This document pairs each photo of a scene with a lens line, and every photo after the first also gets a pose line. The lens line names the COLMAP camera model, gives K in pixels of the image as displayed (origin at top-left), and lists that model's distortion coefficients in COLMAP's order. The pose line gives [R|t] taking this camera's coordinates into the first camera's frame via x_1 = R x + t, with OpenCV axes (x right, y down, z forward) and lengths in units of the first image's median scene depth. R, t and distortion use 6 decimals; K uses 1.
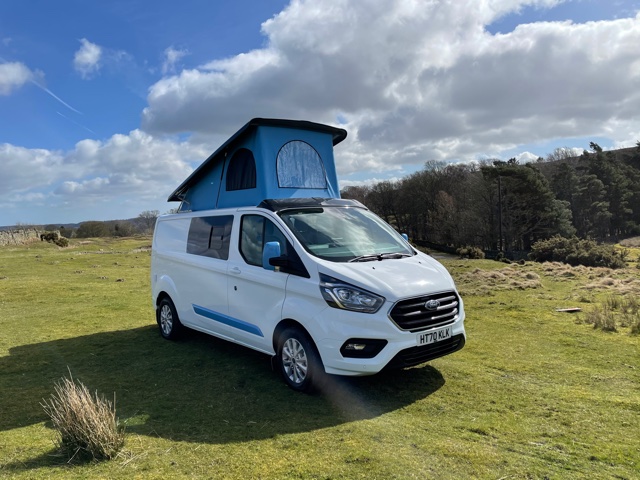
lens RADIAL K [[480.5, 0, 320.8], [0, 480.5, 235.4], [0, 0, 1]] dist [0.061153, -0.086927]
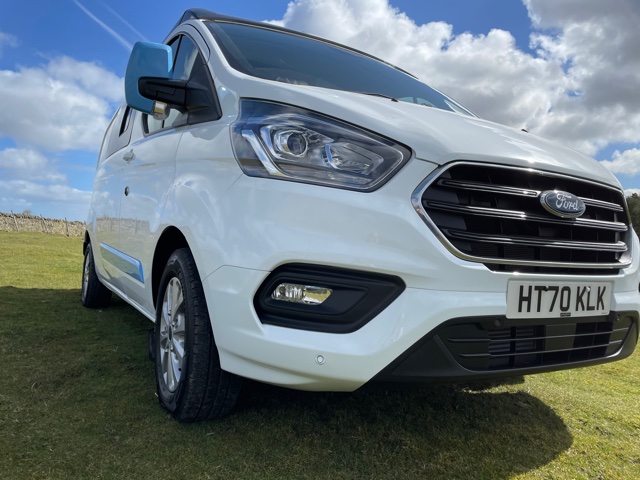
lens RADIAL K [[480.5, 0, 317.2], [0, 480.5, 245.1], [0, 0, 1]] dist [0.061153, -0.086927]
pose [[0.984356, 0.077331, -0.158315, 0.124510], [-0.081050, 0.996562, -0.017161, 0.196505], [0.156444, 0.029724, 0.987240, 0.667191]]
